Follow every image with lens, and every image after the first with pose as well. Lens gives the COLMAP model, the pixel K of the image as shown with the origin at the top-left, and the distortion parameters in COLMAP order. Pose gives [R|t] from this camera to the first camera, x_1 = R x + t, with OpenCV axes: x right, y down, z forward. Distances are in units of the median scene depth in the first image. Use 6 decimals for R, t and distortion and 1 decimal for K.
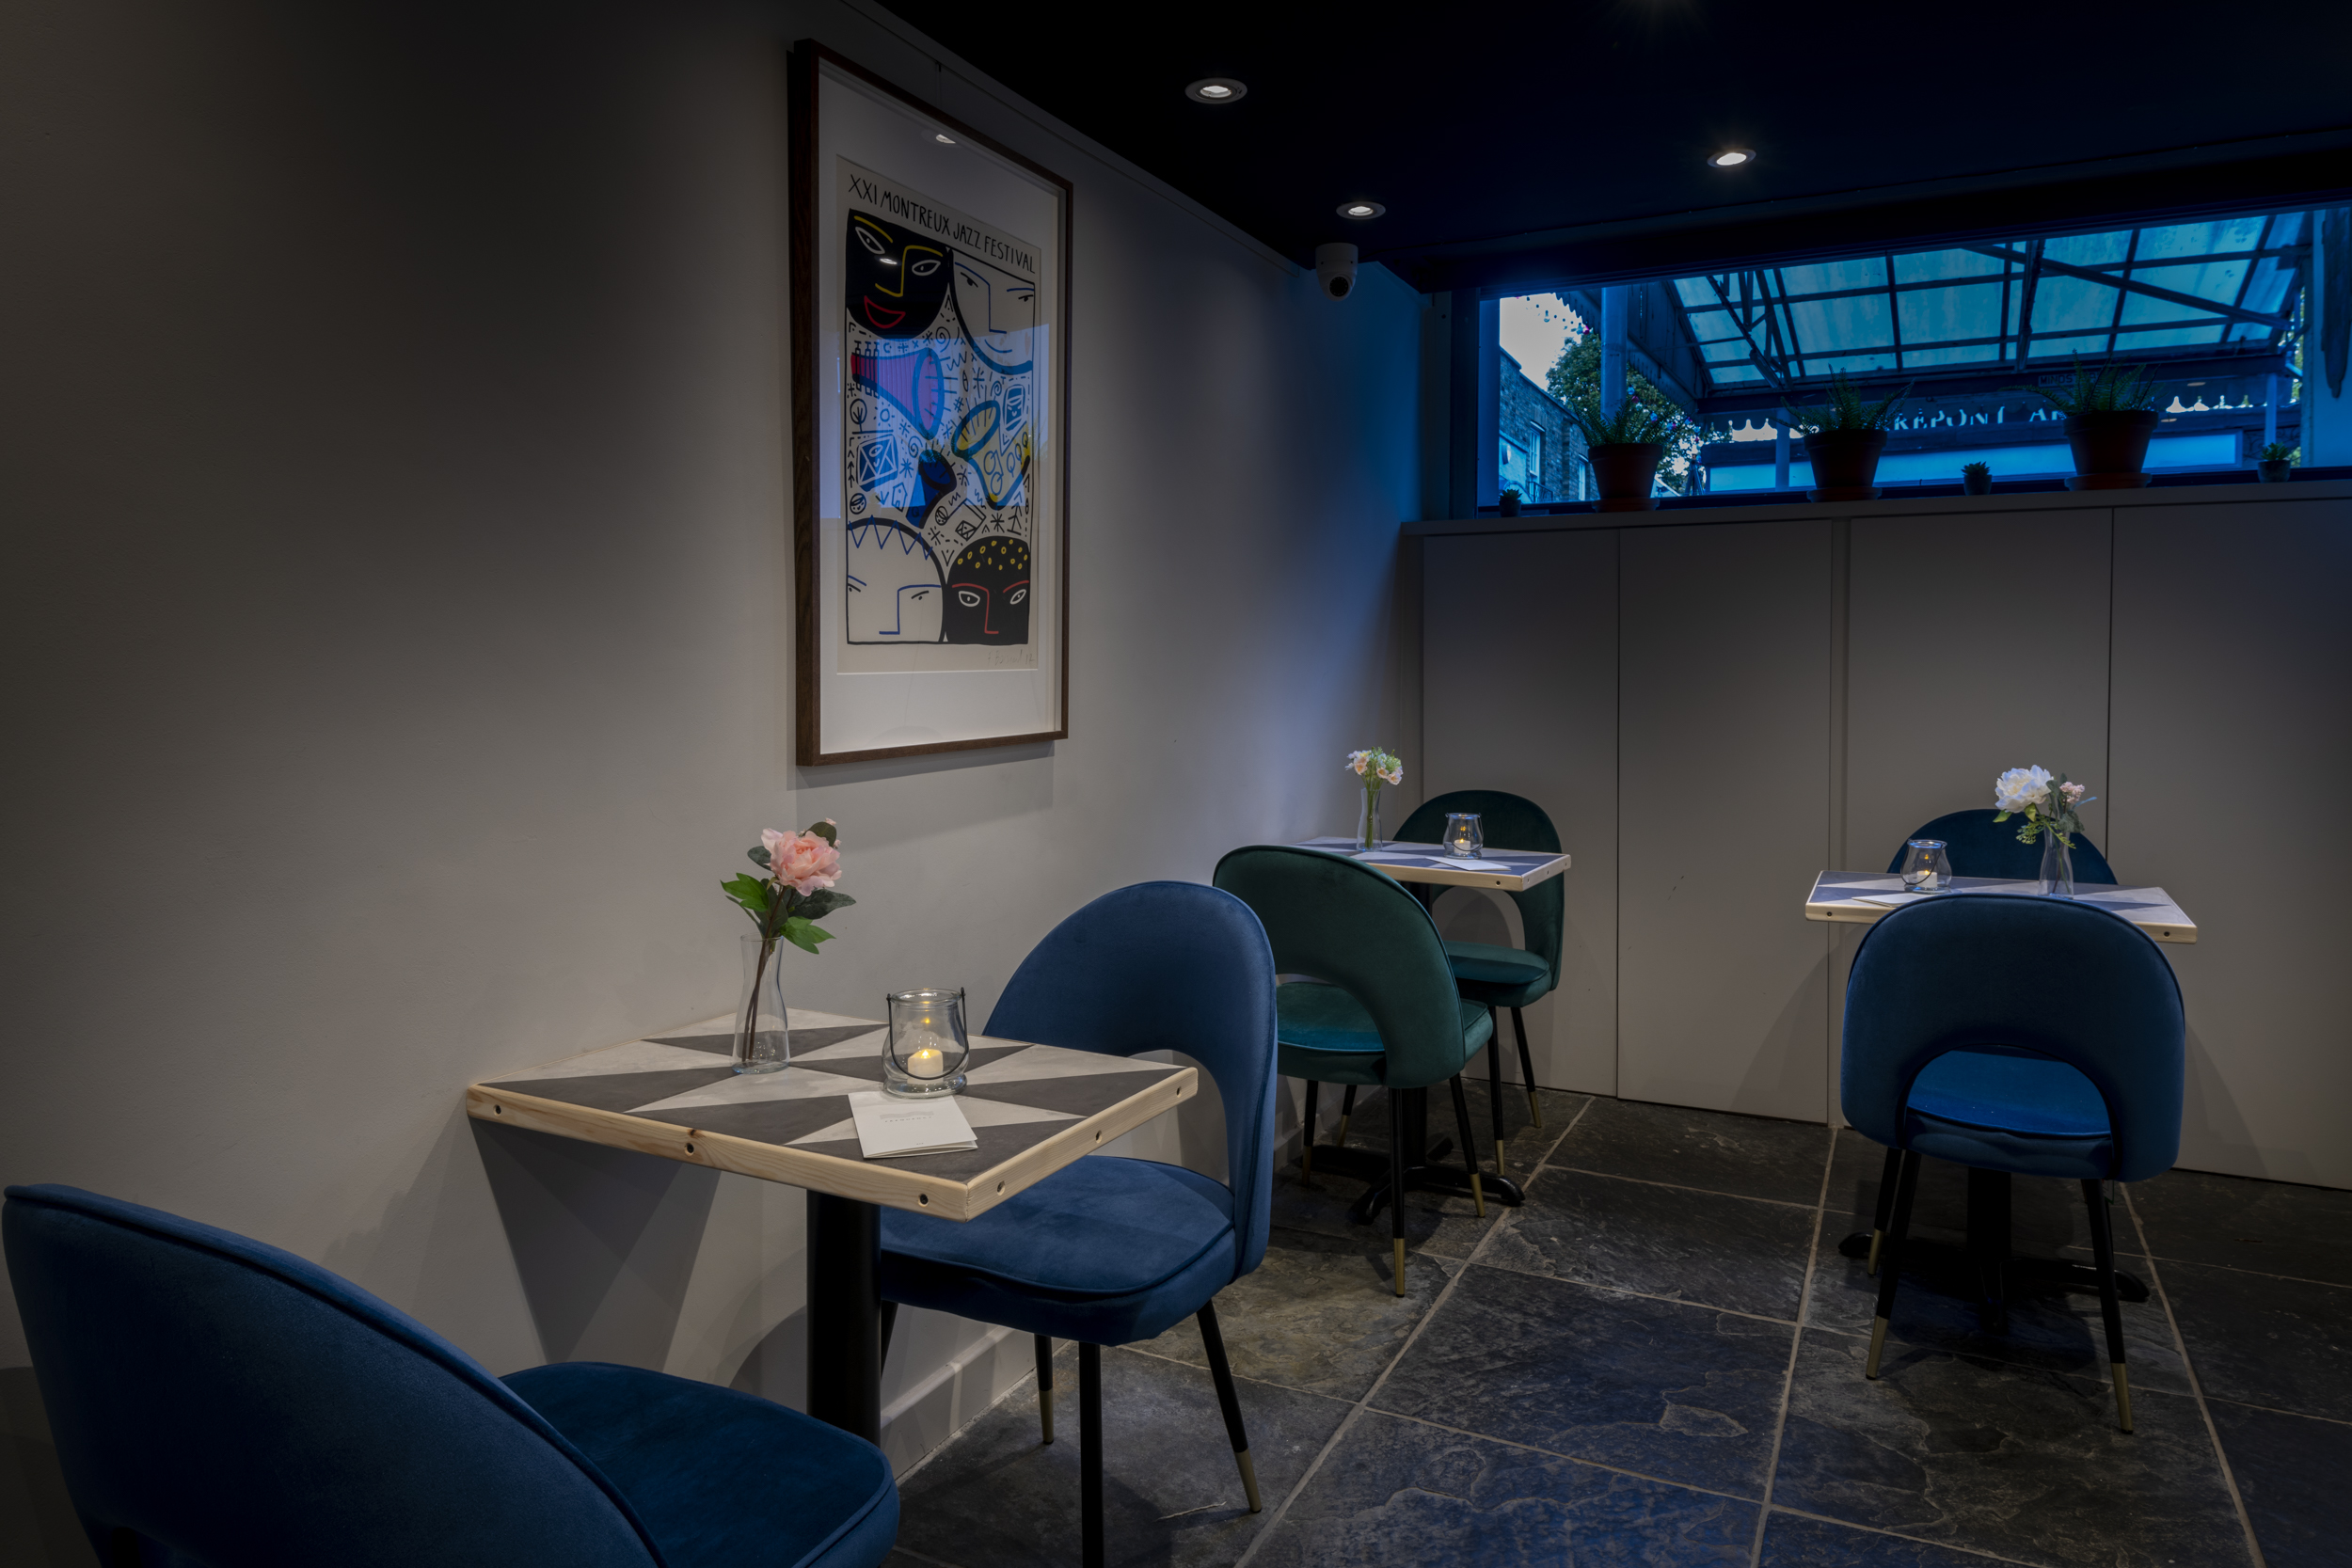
lens RADIAL K [[1449.8, 0, 1284.8], [0, 1449.8, 708.2], [0, 0, 1]] dist [0.001862, 0.000031]
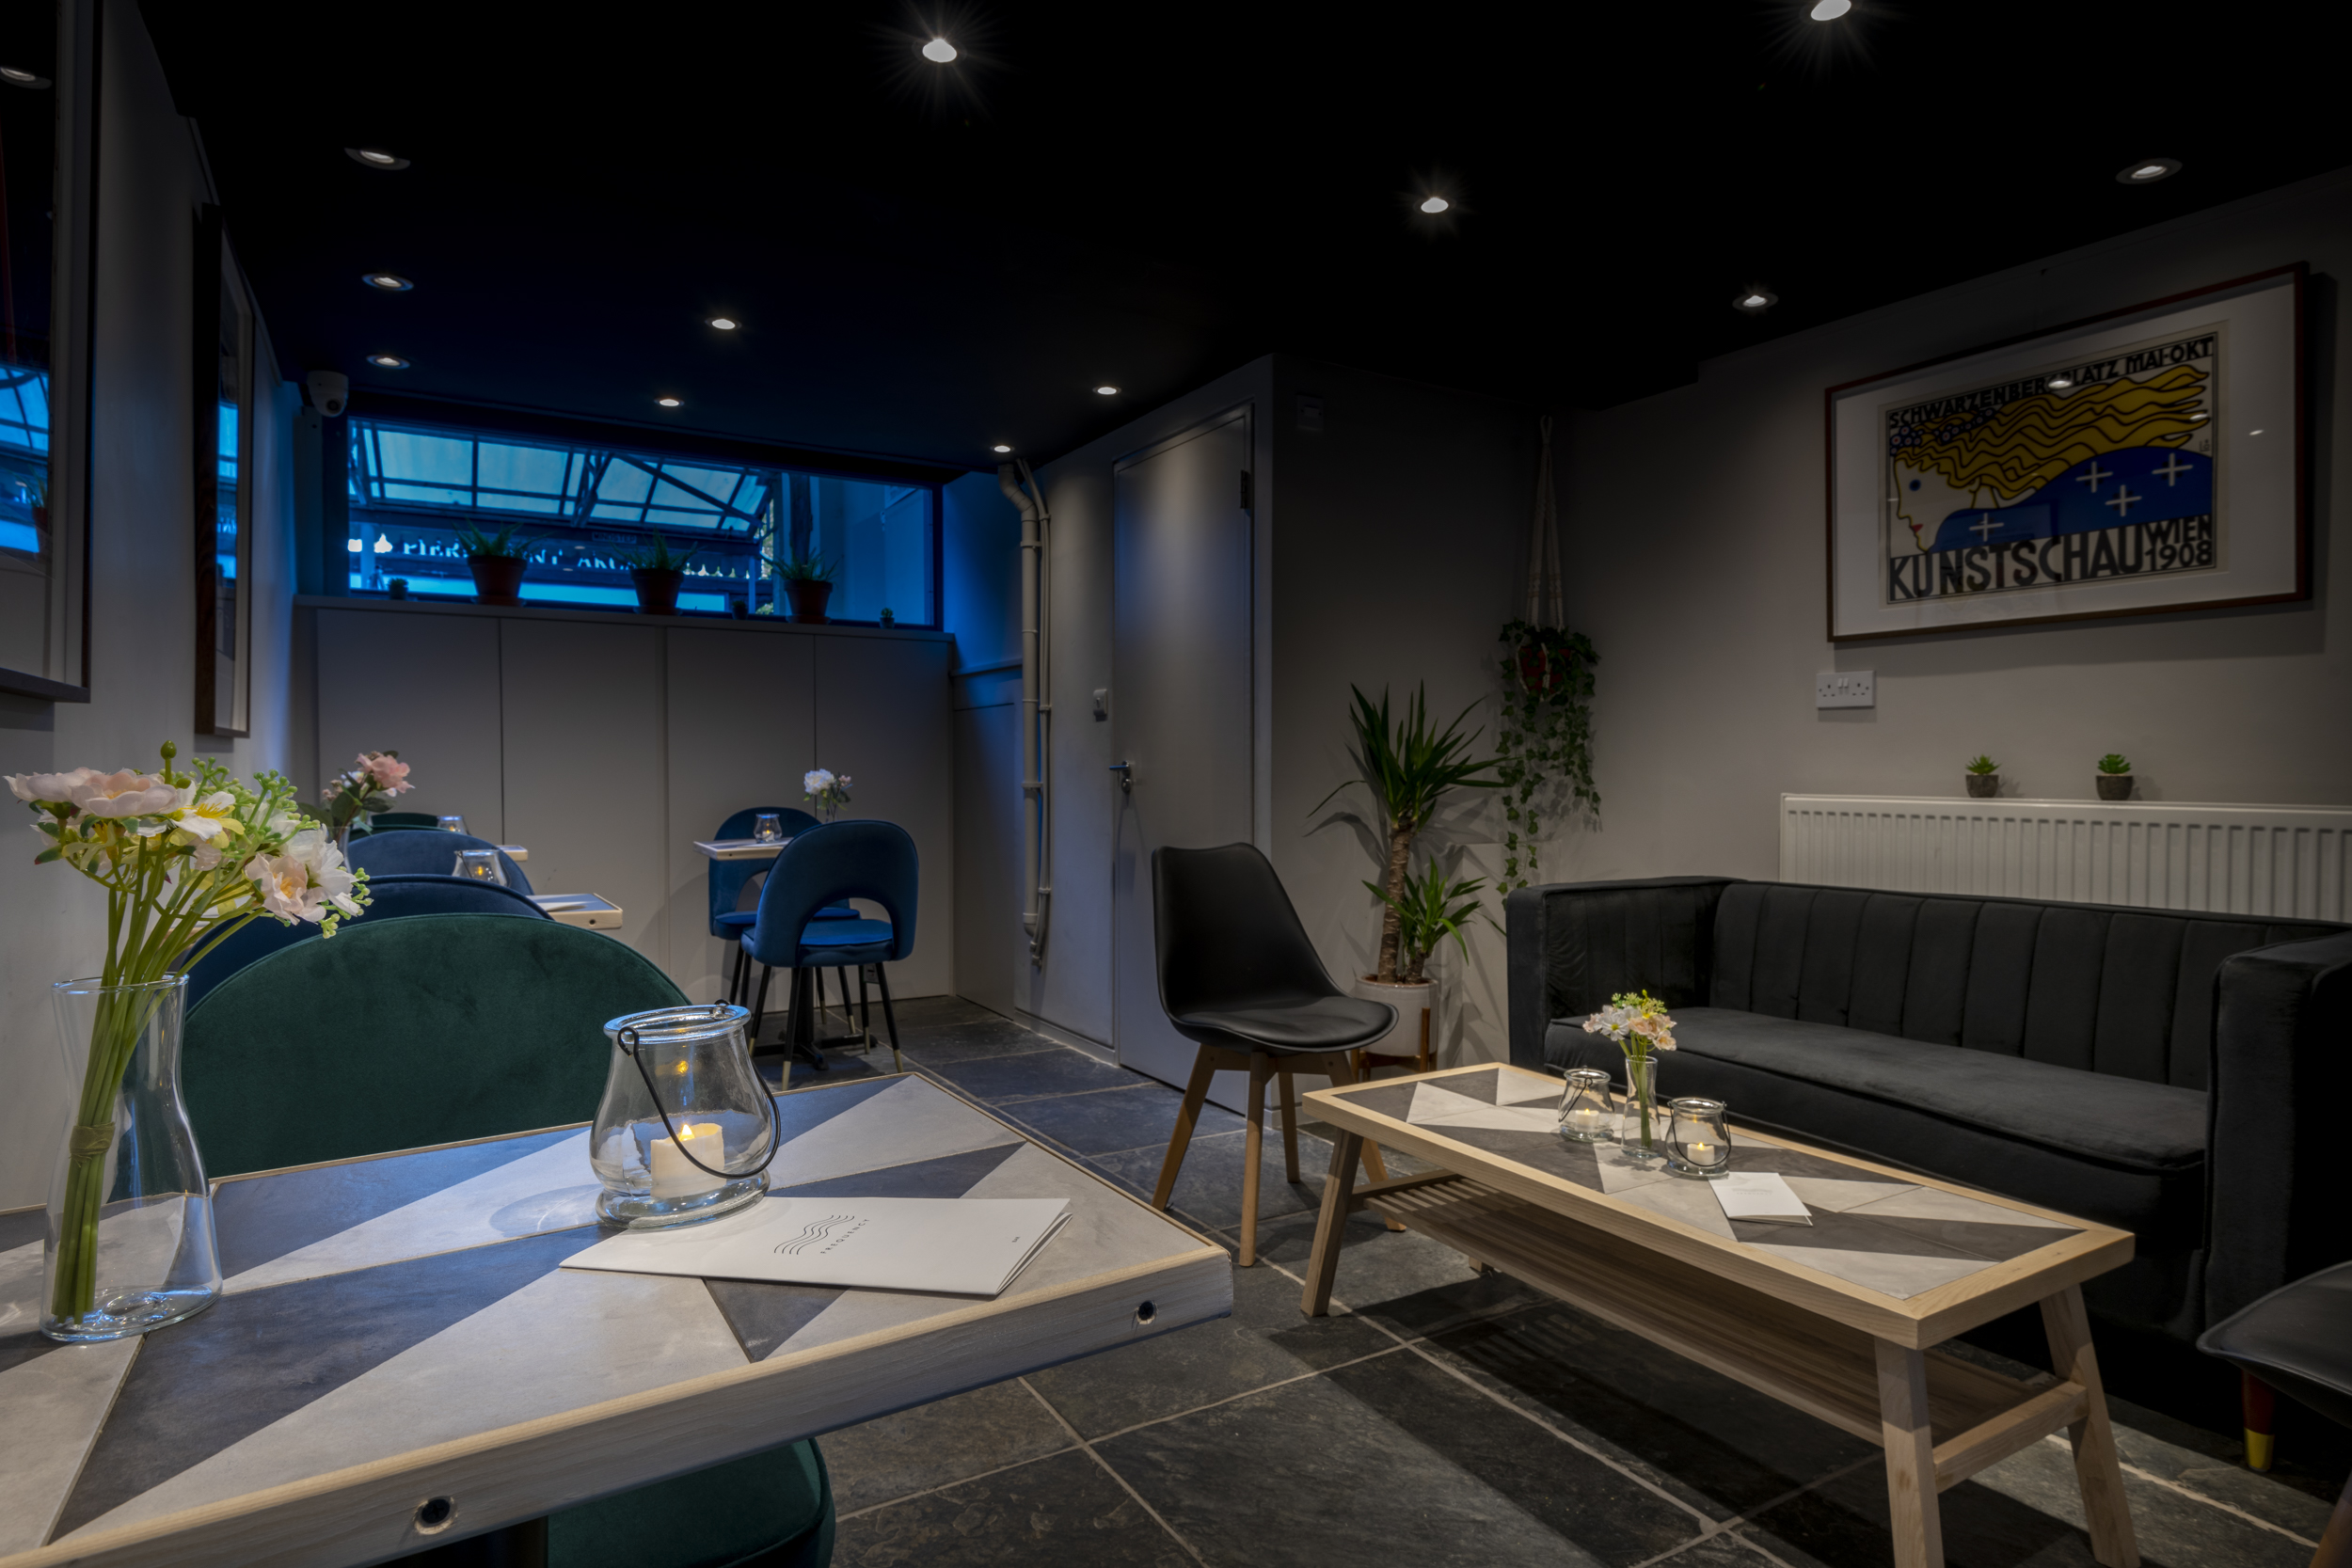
lens RADIAL K [[1269.7, 0, 1184.5], [0, 1269.7, 777.3], [0, 0, 1]] dist [0.015120, -0.000719]
pose [[0.569597, -0.002648, 0.821920, -0.605400], [0.026157, 0.999547, -0.014906, 0.096211], [-0.821508, 0.029989, 0.569408, -0.326431]]
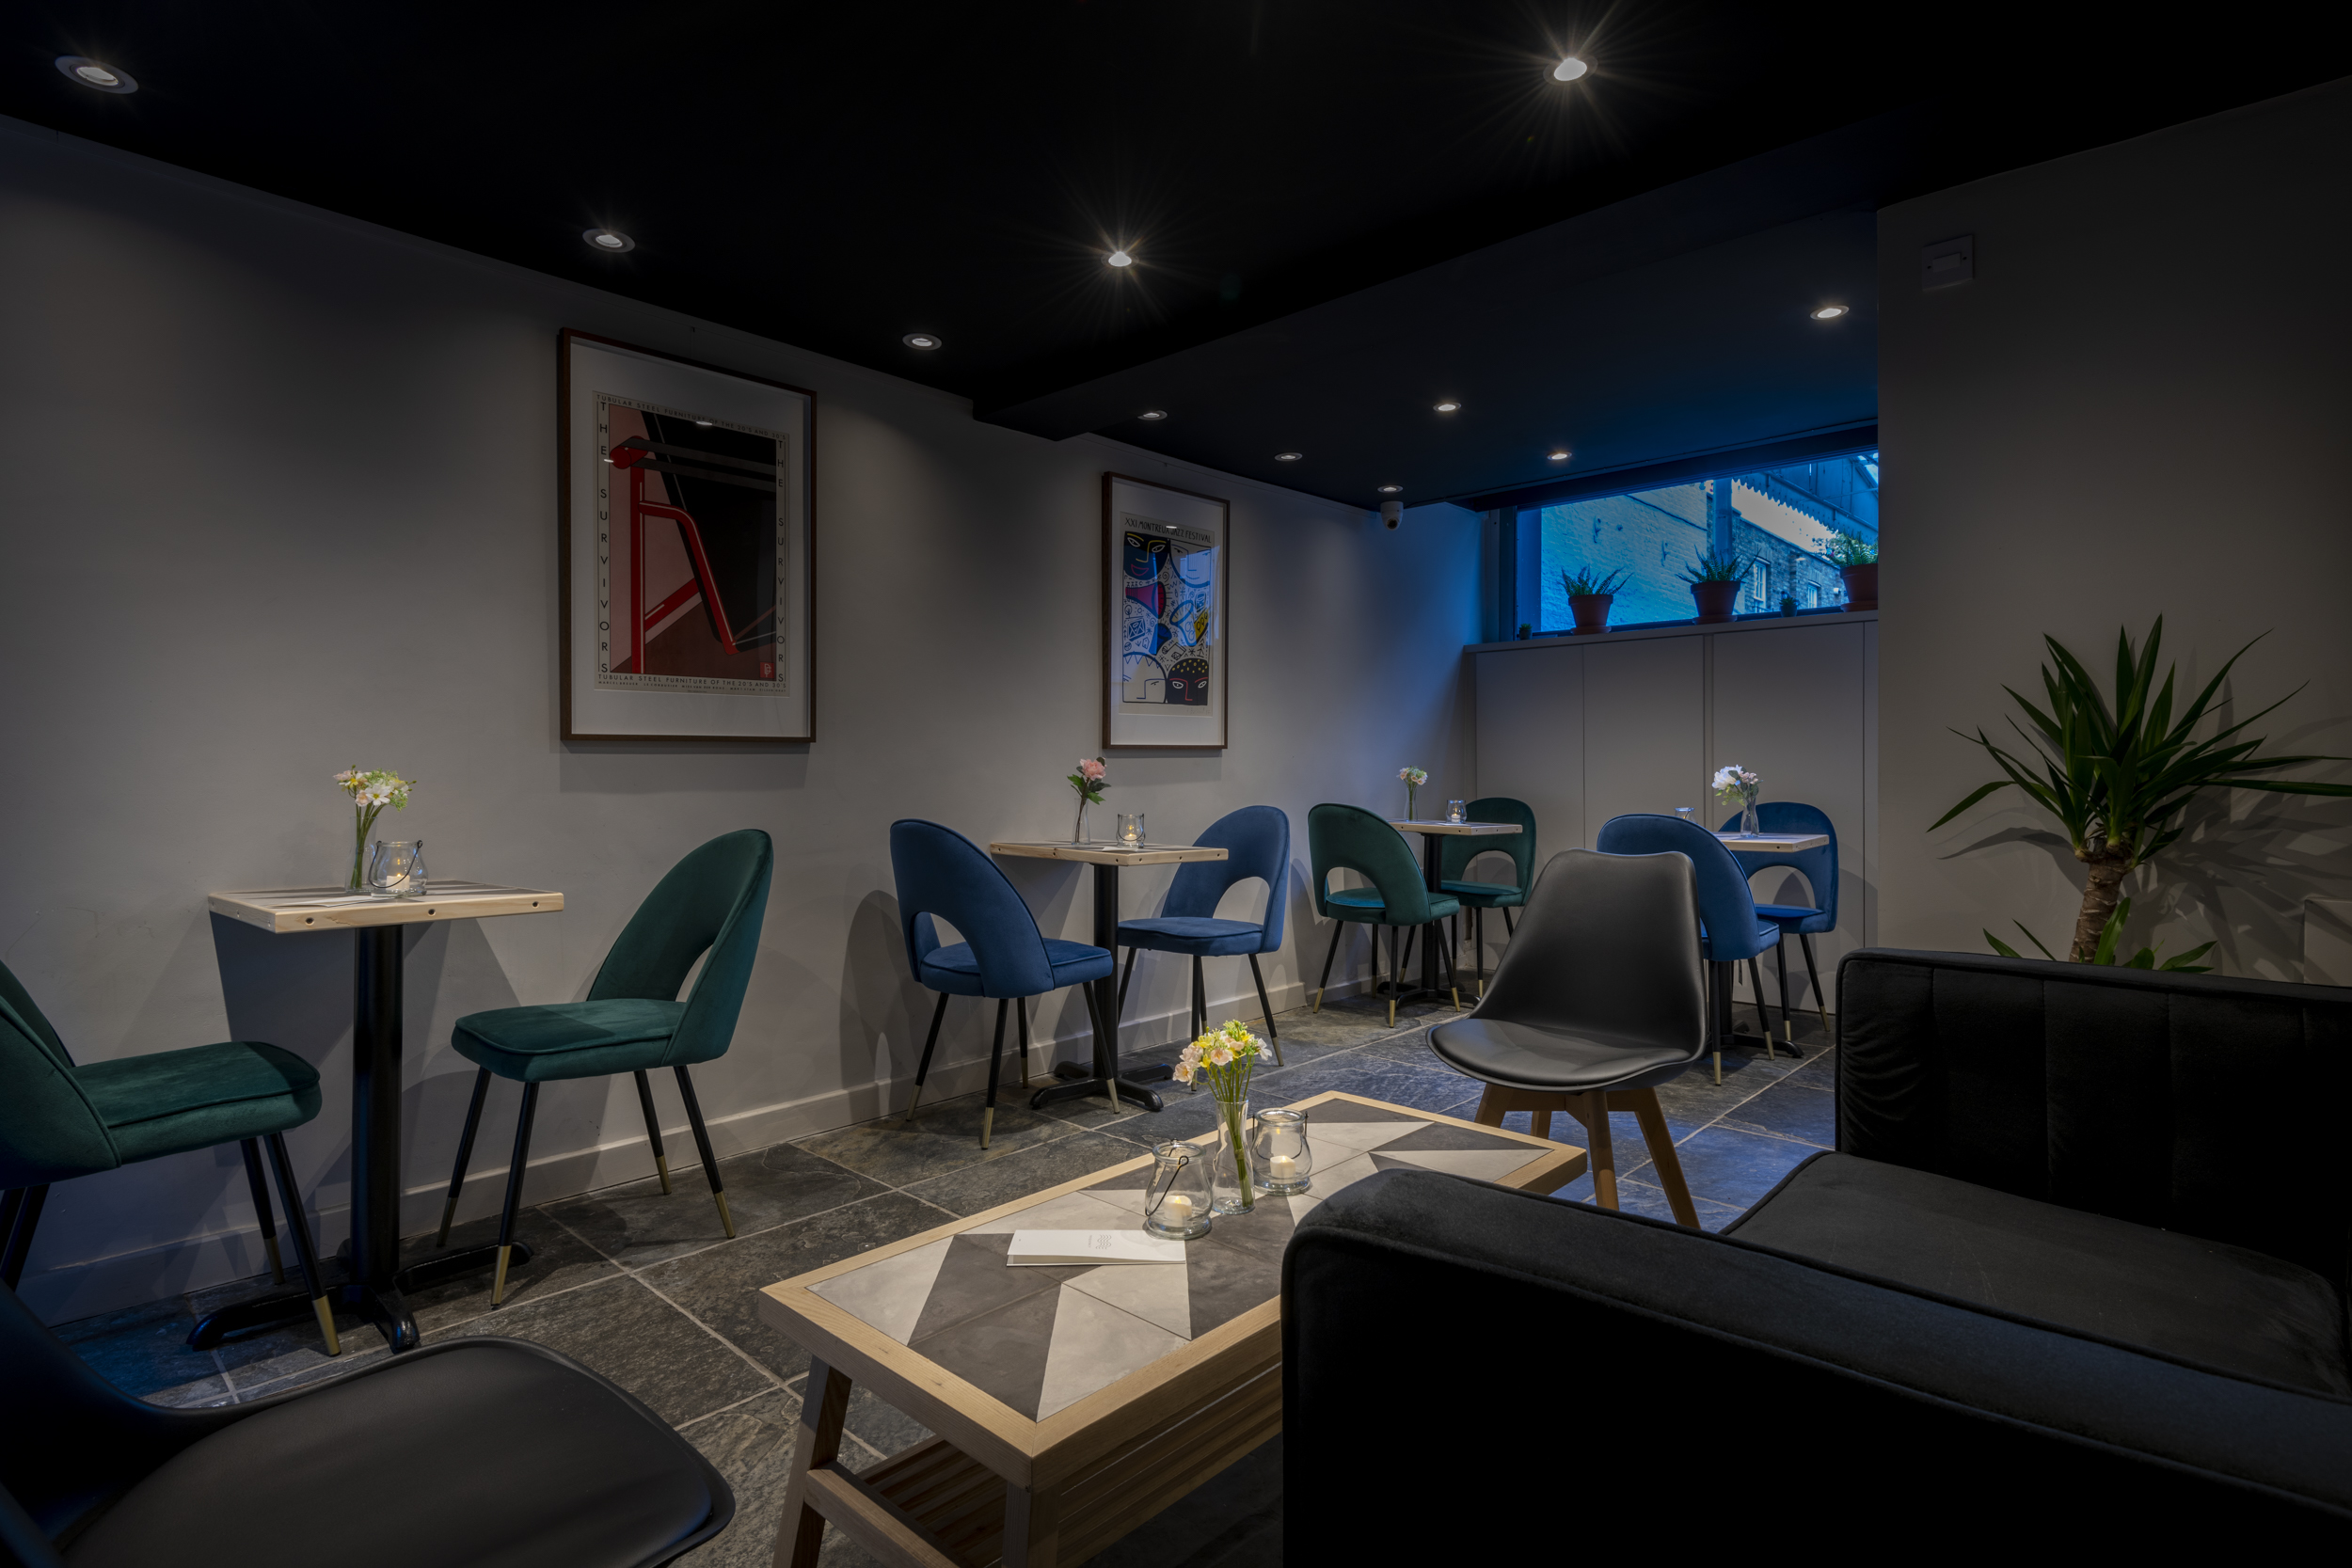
lens RADIAL K [[1167.7, 0, 1165.5], [0, 1167.7, 775.6], [0, 0, 1]] dist [-0.004093, -0.000048]
pose [[0.939640, 0.001502, -0.342161, 0.372445], [-0.009819, 0.999697, -0.022575, 0.103472], [0.342023, 0.024572, 0.939370, -0.707655]]
